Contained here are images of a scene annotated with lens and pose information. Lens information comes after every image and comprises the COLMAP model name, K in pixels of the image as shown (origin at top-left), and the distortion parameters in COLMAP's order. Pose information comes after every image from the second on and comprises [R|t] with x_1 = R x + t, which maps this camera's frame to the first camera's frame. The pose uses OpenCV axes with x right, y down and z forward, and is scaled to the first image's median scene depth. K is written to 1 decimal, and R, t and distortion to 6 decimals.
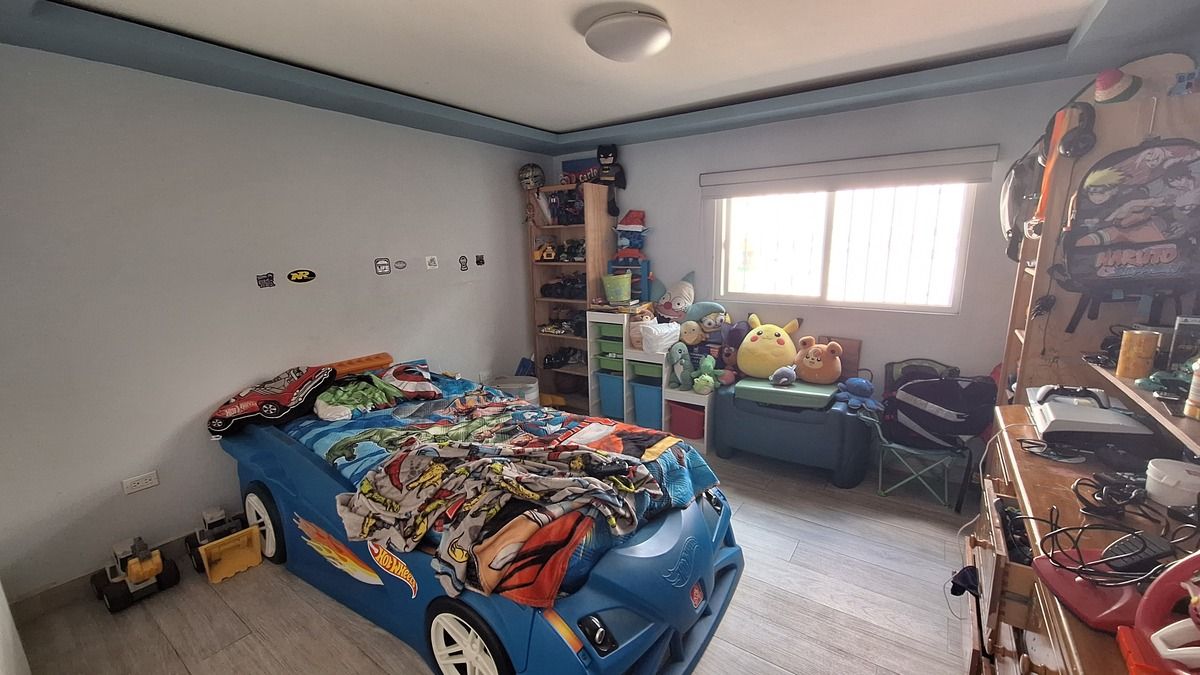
lens RADIAL K [[476.3, 0, 603.5], [0, 476.3, 345.3], [0, 0, 1]] dist [-0.003026, -0.000264]
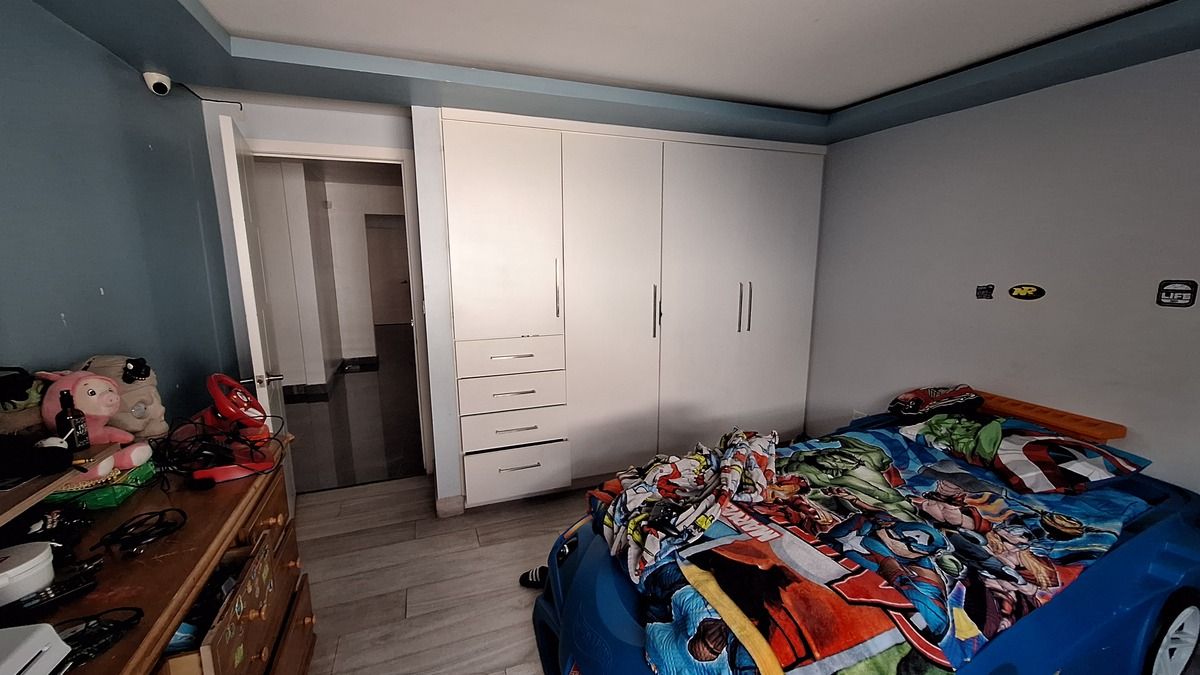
lens RADIAL K [[476.3, 0, 603.5], [0, 476.3, 345.3], [0, 0, 1]] dist [-0.003026, -0.000264]
pose [[-0.559021, 0.183509, -0.808591, 0.524530], [-0.150144, 0.936675, 0.316380, -0.221510], [0.815446, 0.298269, -0.496068, 0.867111]]
